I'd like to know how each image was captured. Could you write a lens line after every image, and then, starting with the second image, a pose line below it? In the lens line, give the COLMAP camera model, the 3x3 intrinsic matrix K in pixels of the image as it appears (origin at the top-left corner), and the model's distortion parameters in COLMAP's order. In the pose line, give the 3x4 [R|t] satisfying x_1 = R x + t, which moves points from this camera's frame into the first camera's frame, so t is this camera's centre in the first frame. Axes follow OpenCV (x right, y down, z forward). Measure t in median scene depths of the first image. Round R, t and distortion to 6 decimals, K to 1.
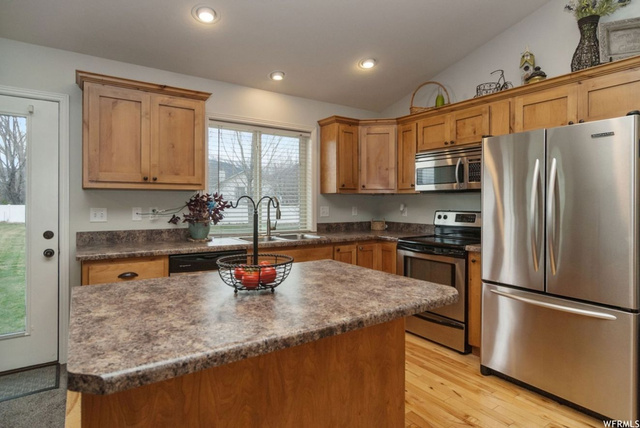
lens RADIAL K [[352.8, 0, 324.4], [0, 352.8, 208.3], [0, 0, 1]] dist [0.002126, 0.005060]
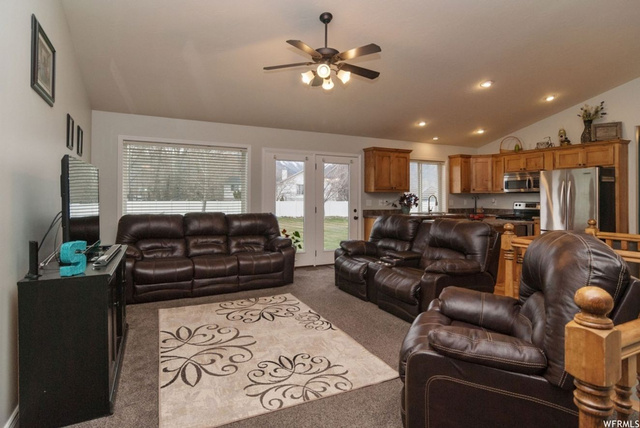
lens RADIAL K [[352.8, 0, 317.8], [0, 352.8, 198.3], [0, 0, 1]] dist [0.002126, 0.005060]
pose [[0.991621, 0.000690, -0.129177, -0.600240], [-0.002513, 0.999900, -0.013951, 0.020002], [0.129154, 0.014159, 0.991523, -1.273101]]
